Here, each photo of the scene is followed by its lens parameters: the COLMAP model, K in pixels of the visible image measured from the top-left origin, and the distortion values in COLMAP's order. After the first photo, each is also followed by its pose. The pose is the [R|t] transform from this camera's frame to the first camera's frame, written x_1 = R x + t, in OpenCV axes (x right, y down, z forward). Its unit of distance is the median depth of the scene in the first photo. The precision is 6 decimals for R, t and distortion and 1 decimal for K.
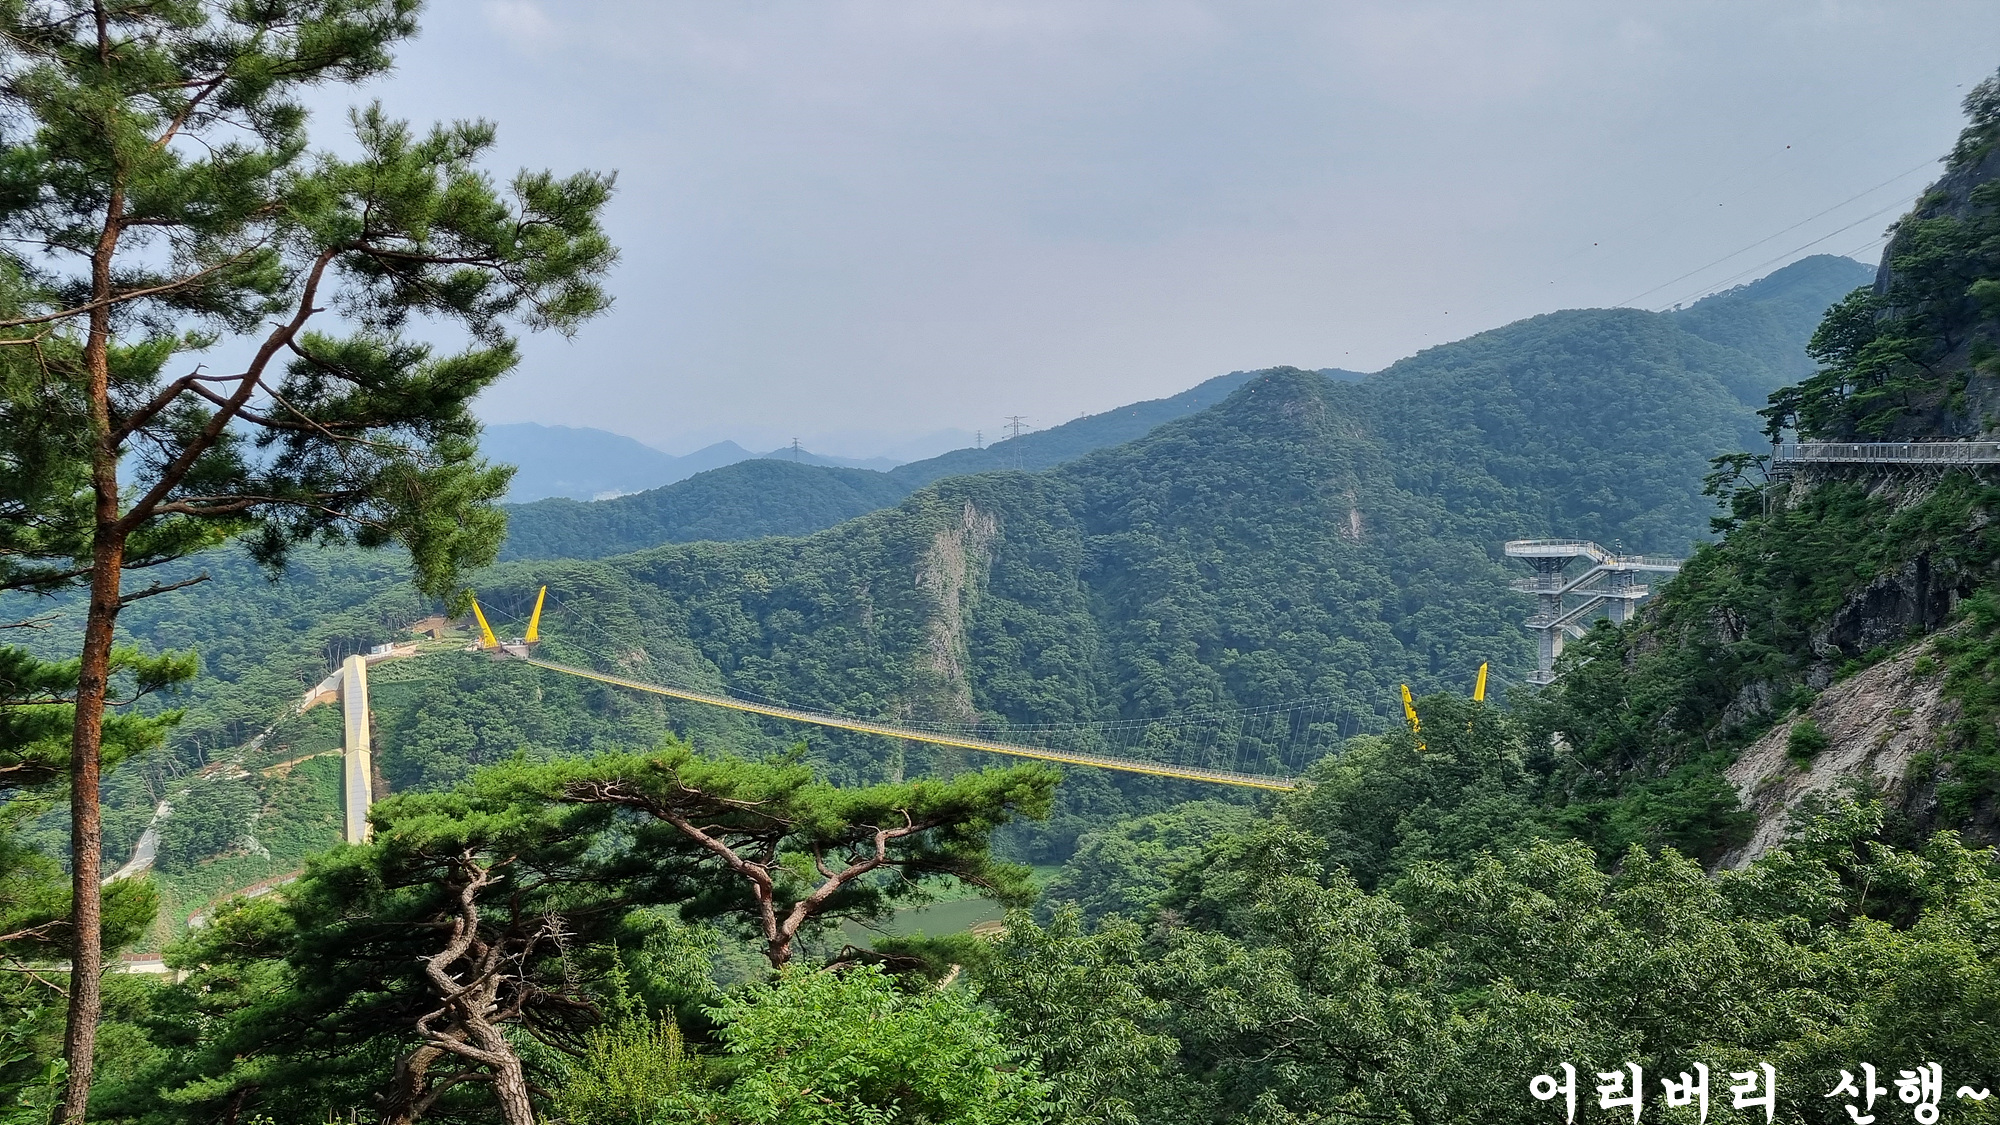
lens RADIAL K [[1509.1, 0, 999.3], [0, 1509.1, 557.8], [0, 0, 1]] dist [0.057375, -0.017740]
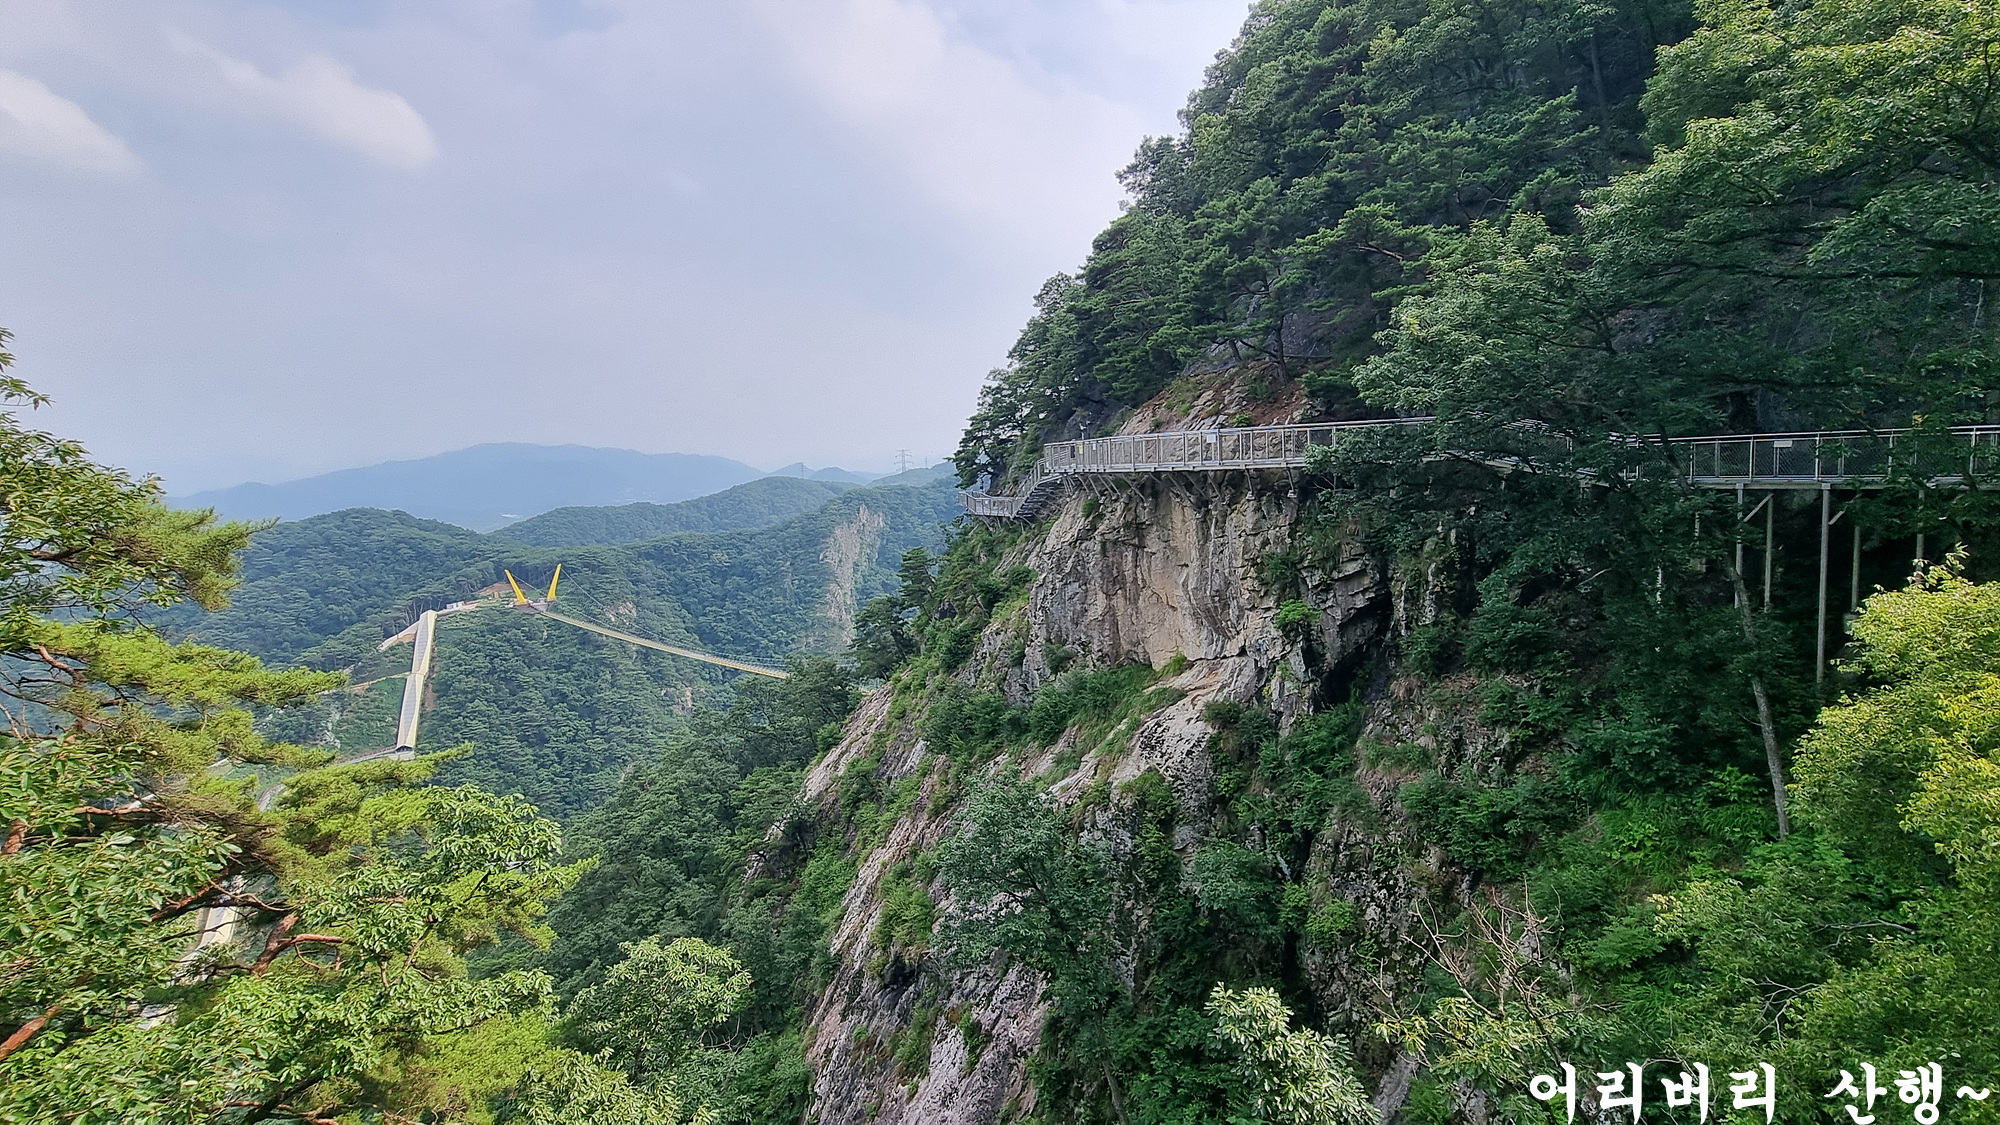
lens RADIAL K [[931.6, 0, 993.0], [0, 931.6, 562.0], [0, 0, 1]] dist [0.001092, -0.000094]
pose [[0.999913, -0.006910, 0.011227, 0.112128], [0.006560, 0.999501, 0.030907, -0.008432], [-0.011435, -0.030831, 0.999459, 0.045210]]
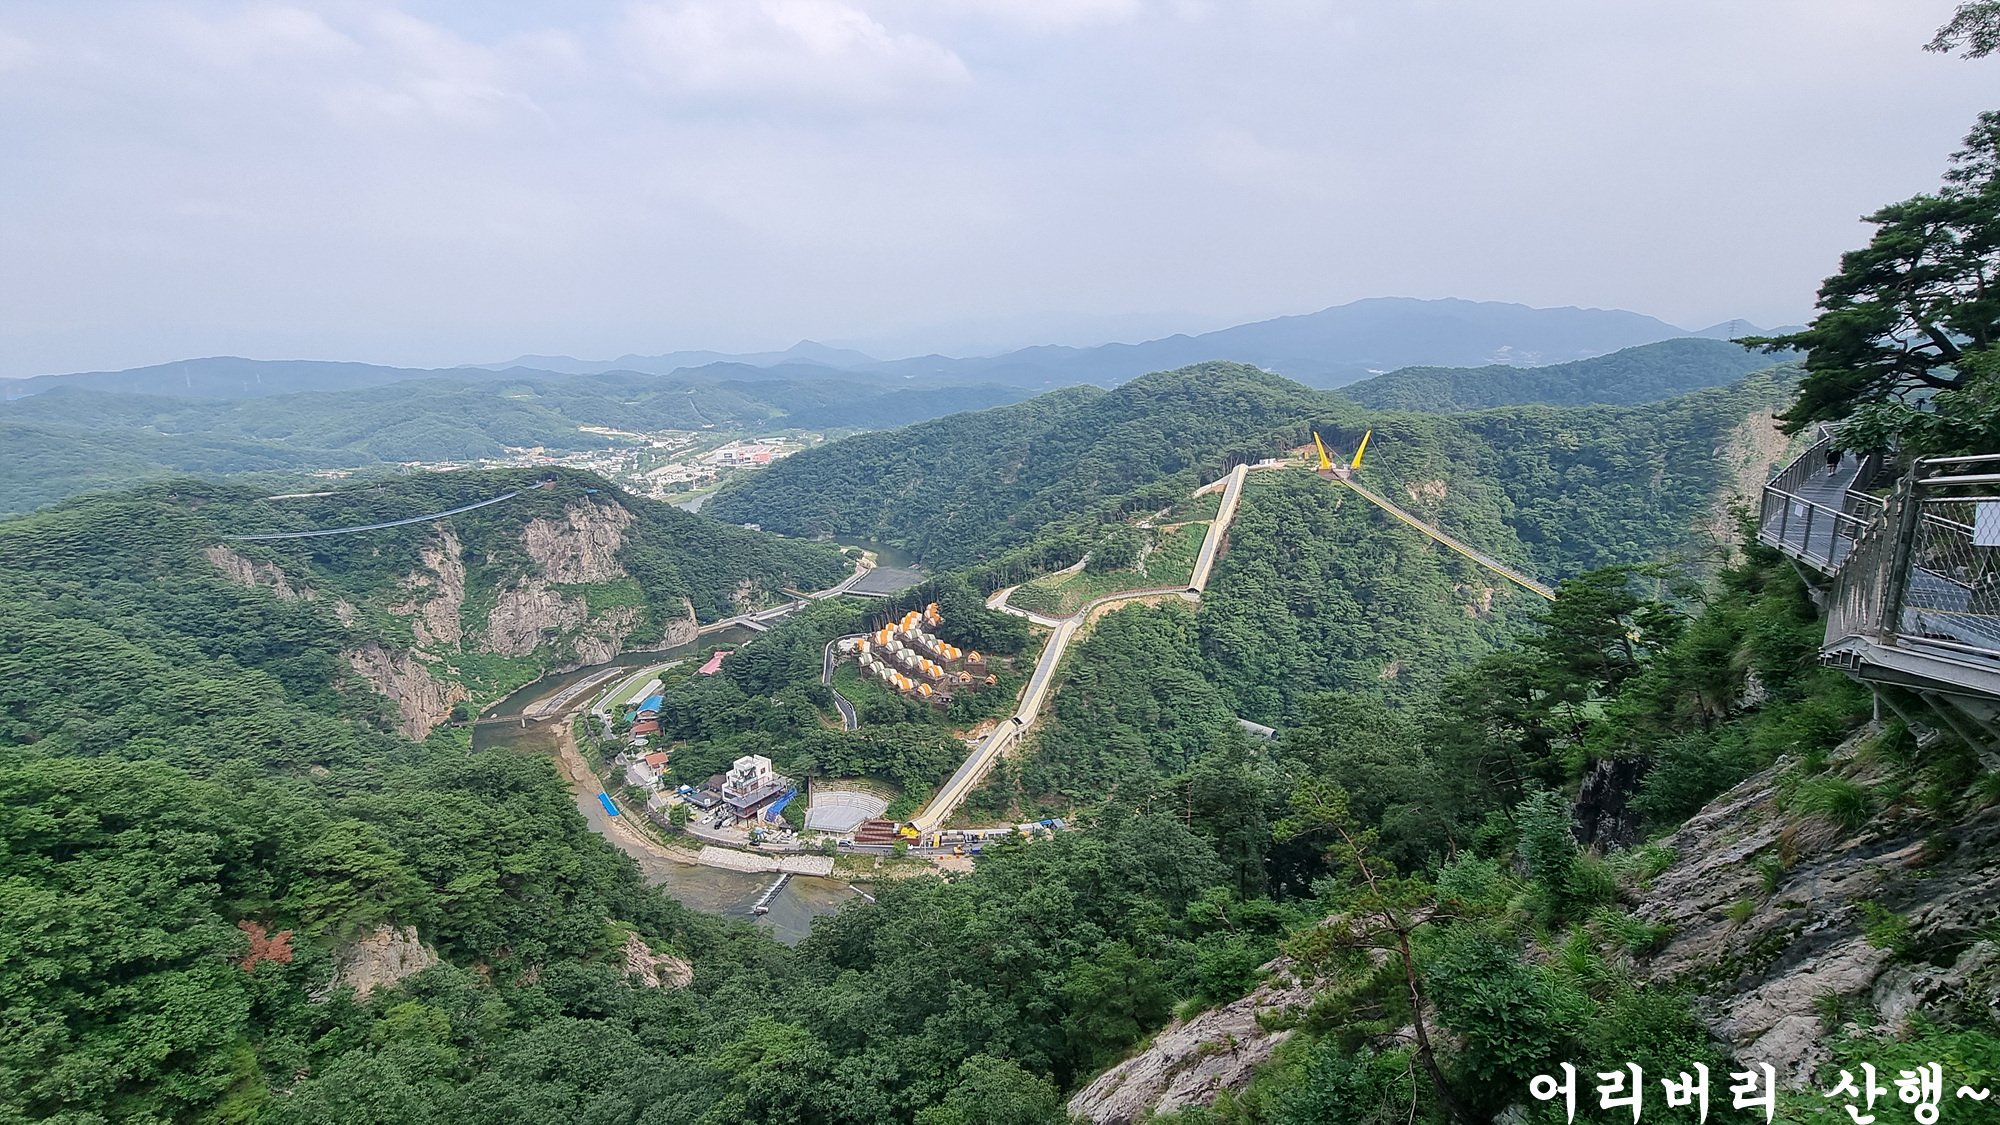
lens RADIAL K [[931.6, 0, 995.8], [0, 931.6, 553.1], [0, 0, 1]] dist [0.001092, -0.000094]
pose [[0.655541, 0.182605, -0.732750, 0.119980], [-0.056584, 0.979473, 0.193468, -0.016270], [0.753037, -0.085364, 0.652417, 0.126571]]
